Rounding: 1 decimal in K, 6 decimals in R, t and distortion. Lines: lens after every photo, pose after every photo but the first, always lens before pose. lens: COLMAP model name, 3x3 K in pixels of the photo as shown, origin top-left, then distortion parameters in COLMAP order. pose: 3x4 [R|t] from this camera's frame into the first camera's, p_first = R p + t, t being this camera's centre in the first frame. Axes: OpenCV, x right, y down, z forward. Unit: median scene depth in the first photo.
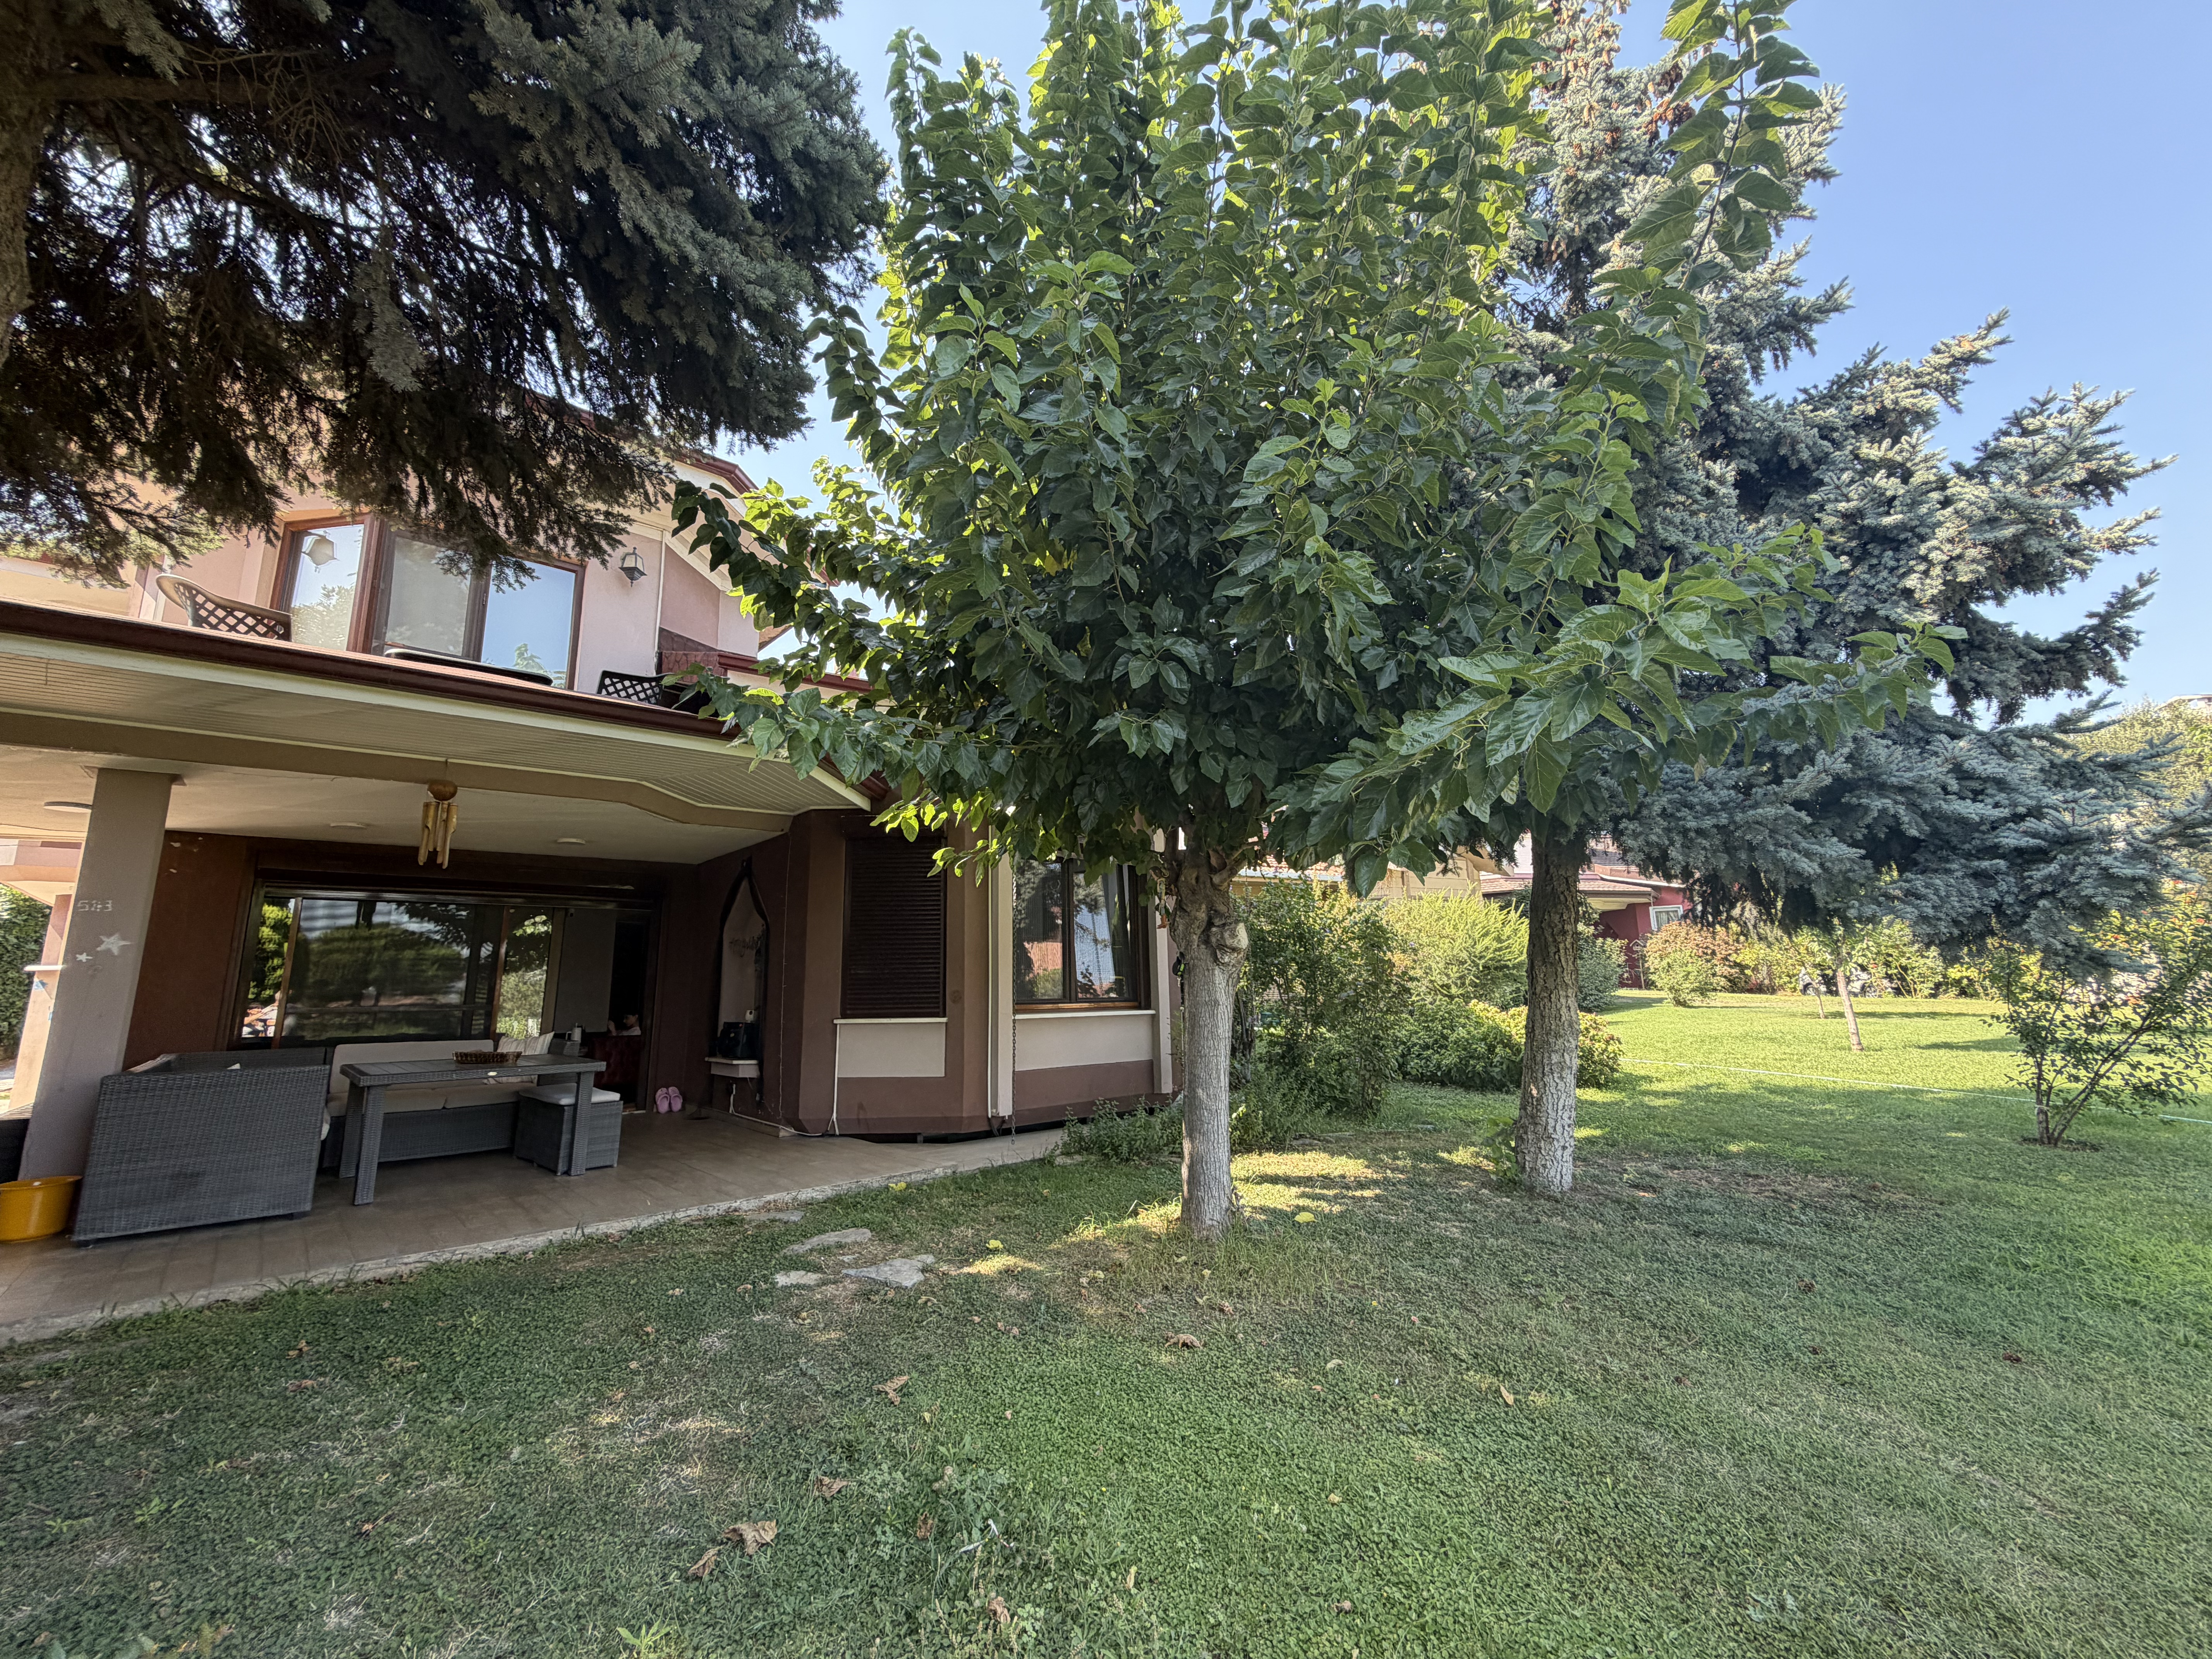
lens RADIAL K [[882.7, 0, 1096.1], [0, 882.7, 831.6], [0, 0, 1]] dist [-0.000577, 0.000196]
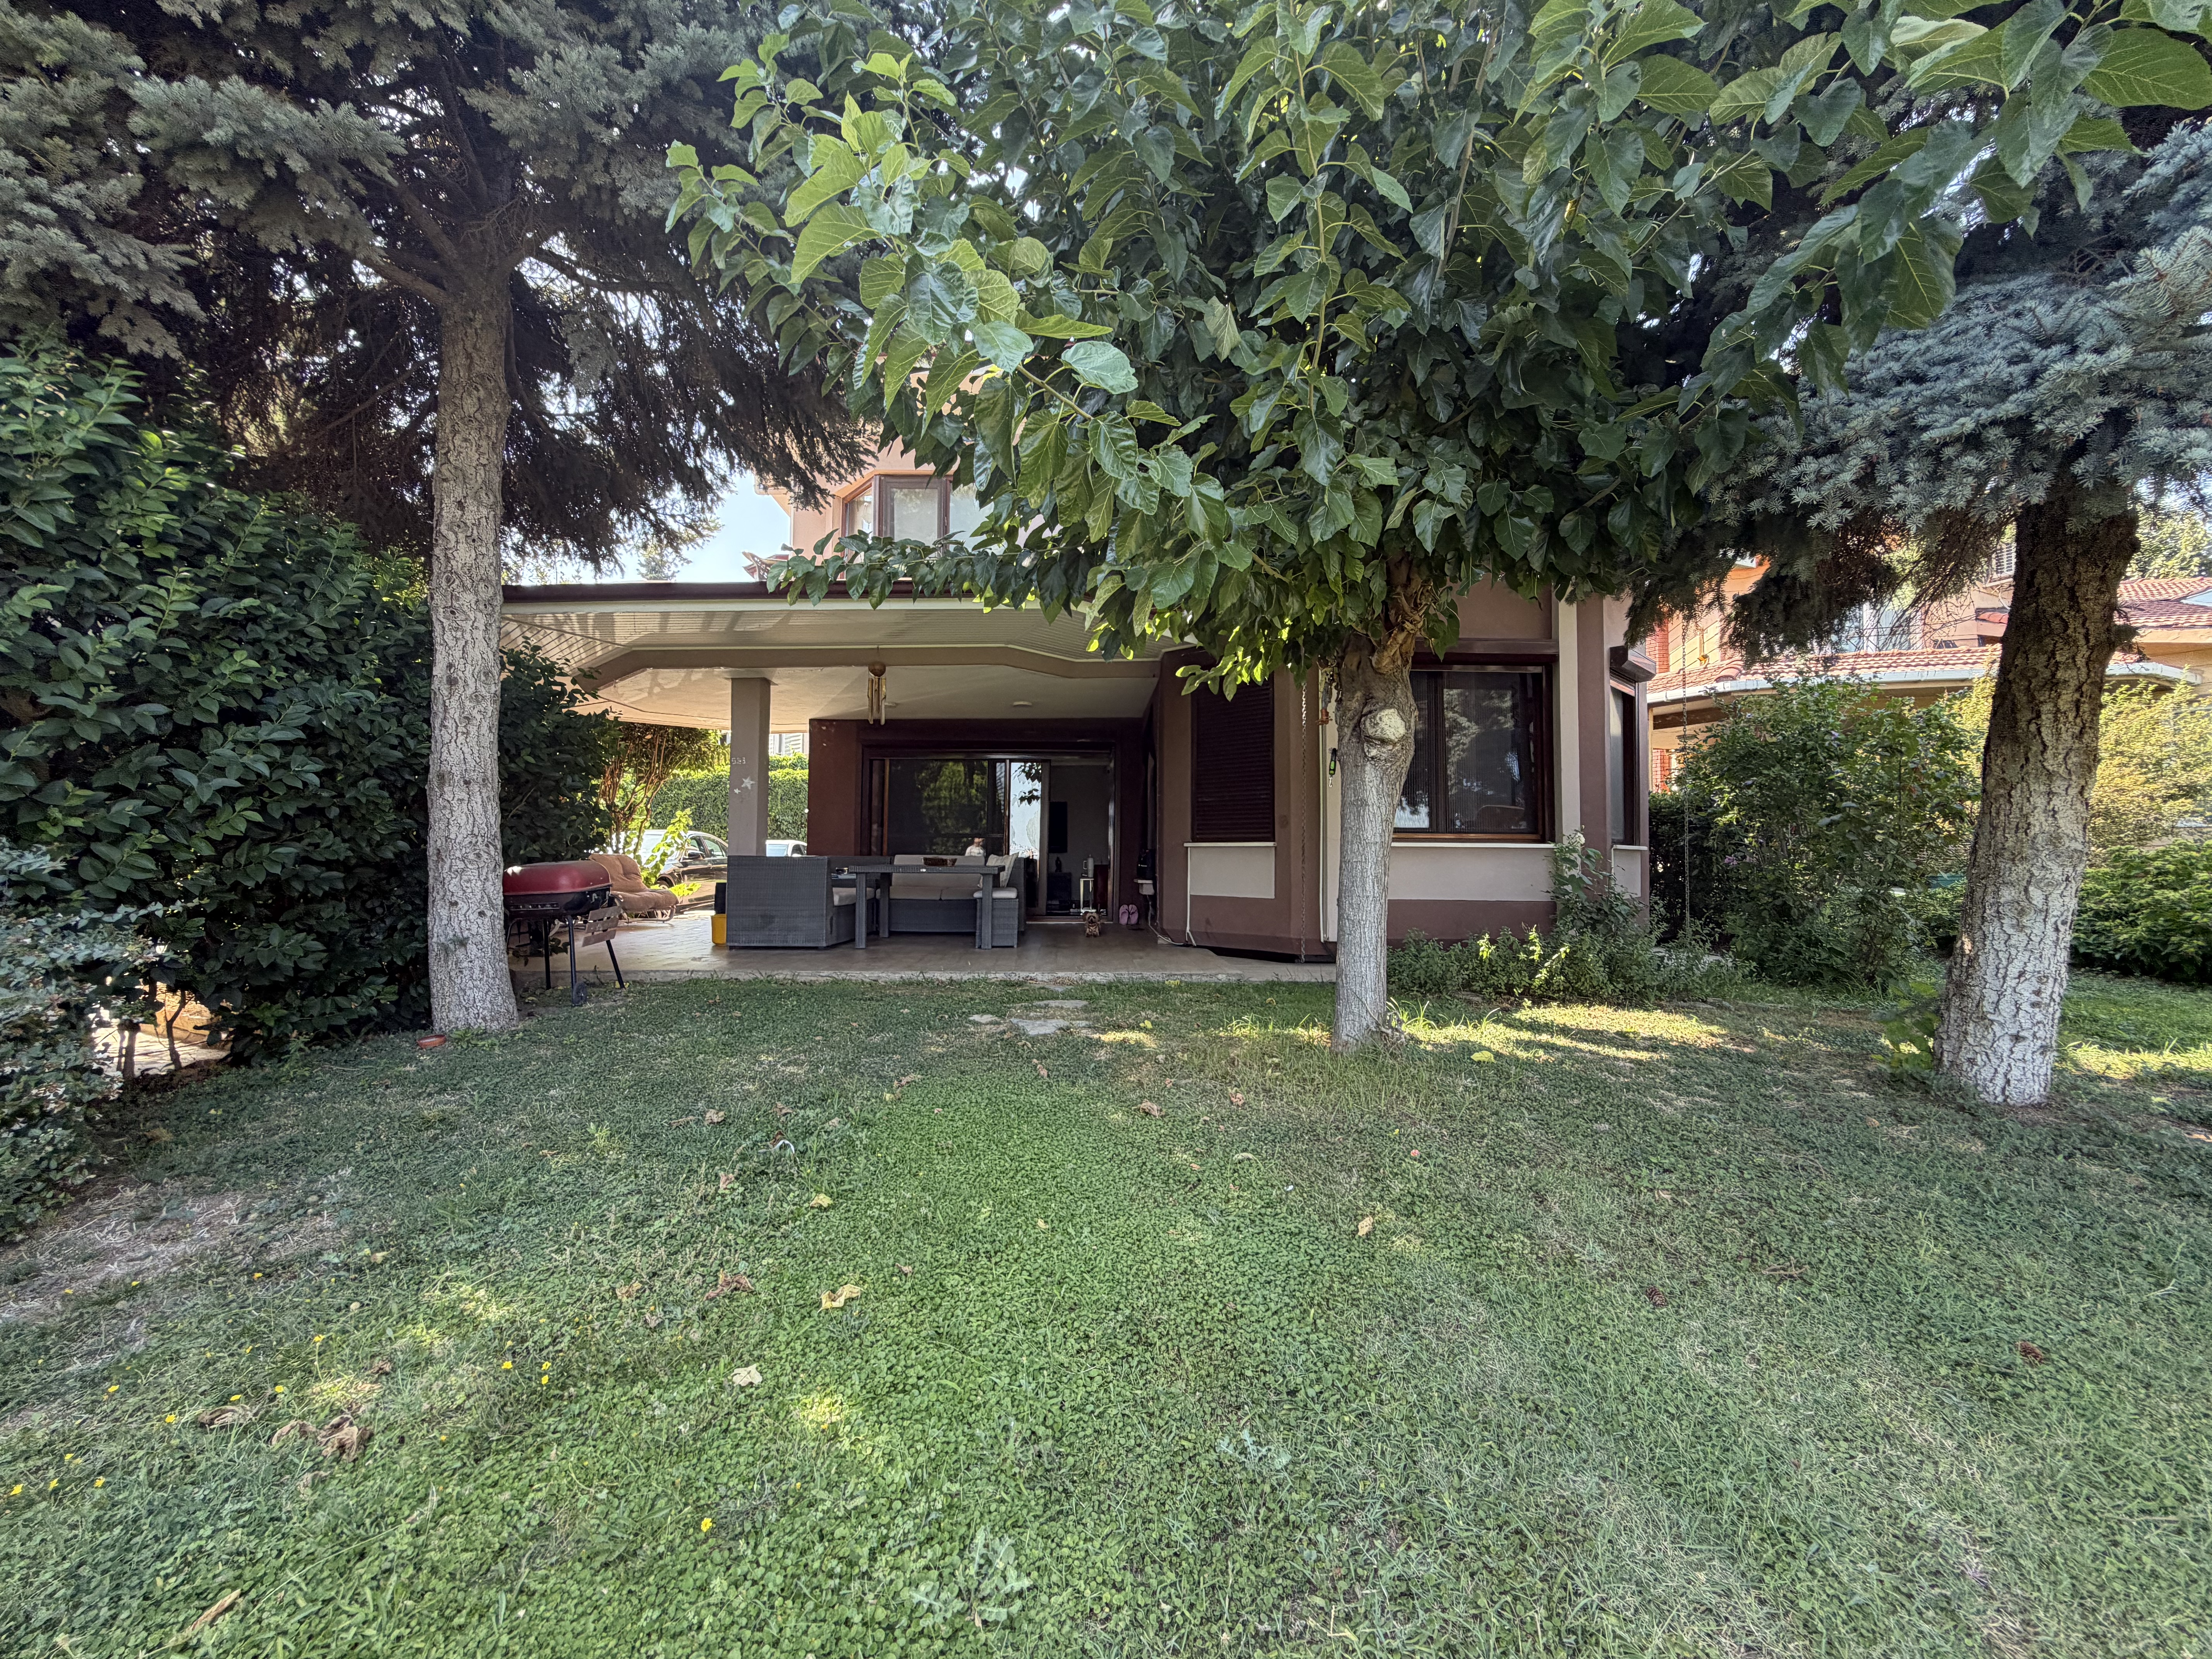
lens RADIAL K [[882.7, 0, 1095.2], [0, 882.7, 833.6], [0, 0, 1]] dist [-0.000577, 0.000196]
pose [[0.752792, 0.001401, -0.658257, 0.429428], [0.099000, 0.988382, 0.115322, 0.081183], [0.650771, -0.151981, 0.743908, 0.145174]]
